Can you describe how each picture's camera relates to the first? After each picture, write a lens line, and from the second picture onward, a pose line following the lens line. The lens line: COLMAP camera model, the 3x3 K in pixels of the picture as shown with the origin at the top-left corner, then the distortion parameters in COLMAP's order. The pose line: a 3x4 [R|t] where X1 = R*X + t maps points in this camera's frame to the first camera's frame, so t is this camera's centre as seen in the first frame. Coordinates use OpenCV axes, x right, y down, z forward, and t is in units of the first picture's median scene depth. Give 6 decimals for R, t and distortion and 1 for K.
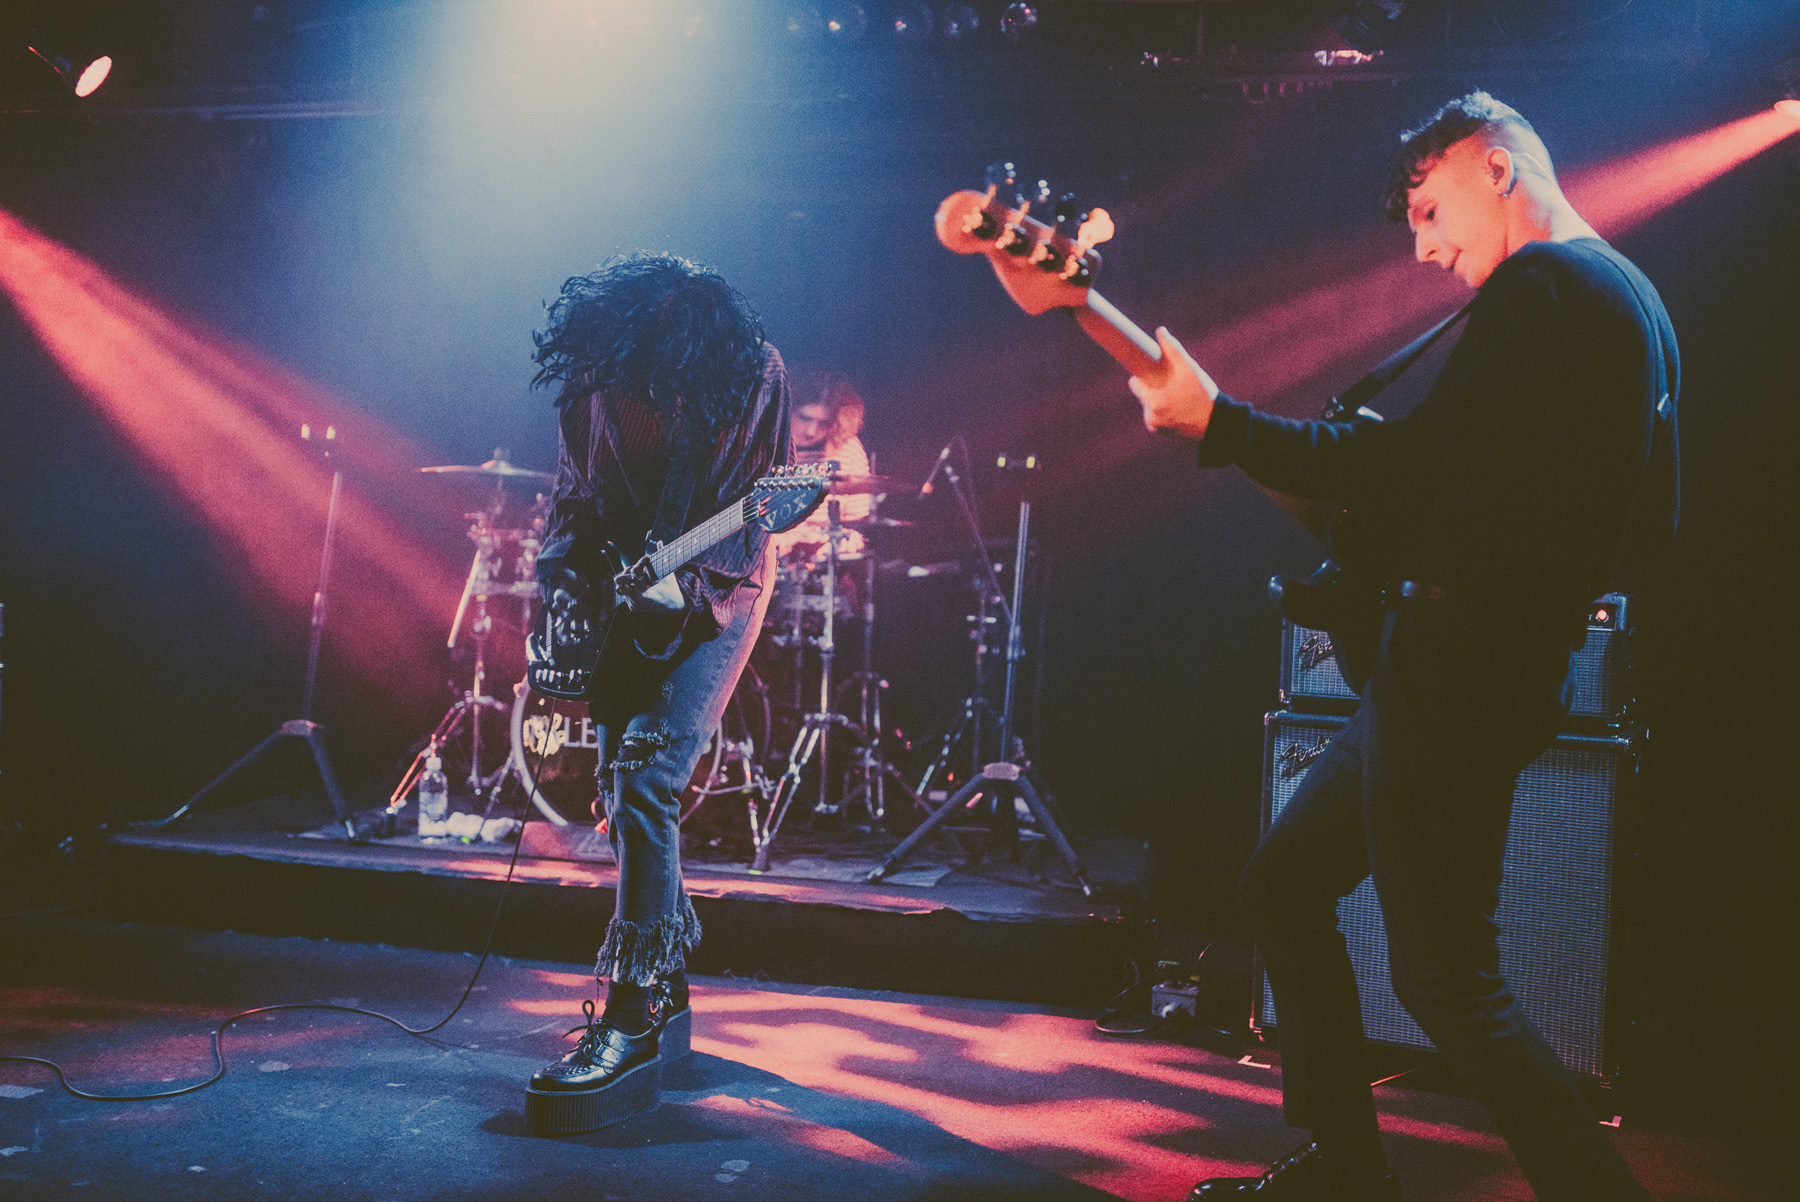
lens RADIAL K [[1728.6, 0, 900.0], [0, 1728.6, 601.0], [0, 0, 1]] dist [-0.060285, 0.100870]
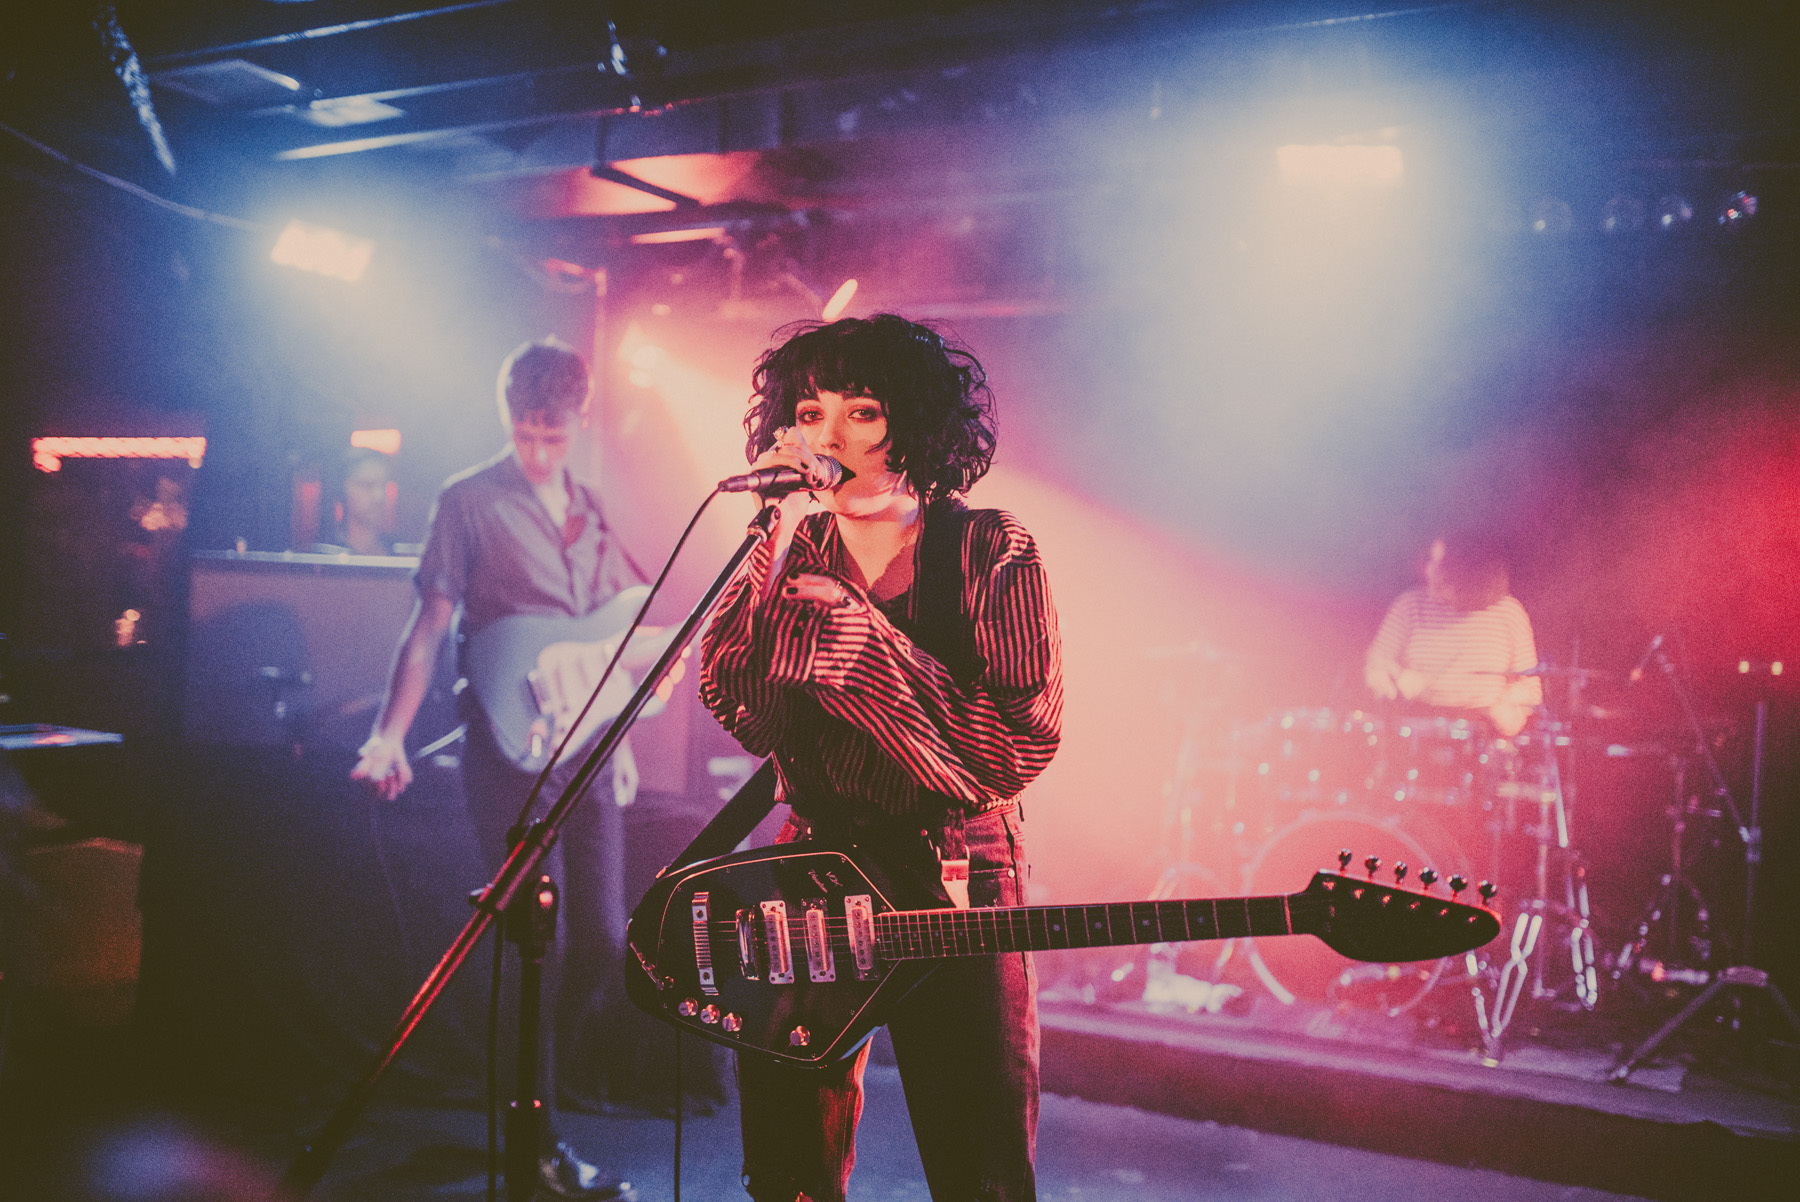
lens RADIAL K [[1728.6, 0, 900.0], [0, 1728.6, 601.0], [0, 0, 1]] dist [-0.060285, 0.100870]
pose [[0.966314, -0.000468, -0.257364, -0.148731], [-0.005264, 0.999753, -0.021580, -0.088380], [0.257311, 0.022208, 0.966074, -0.084732]]
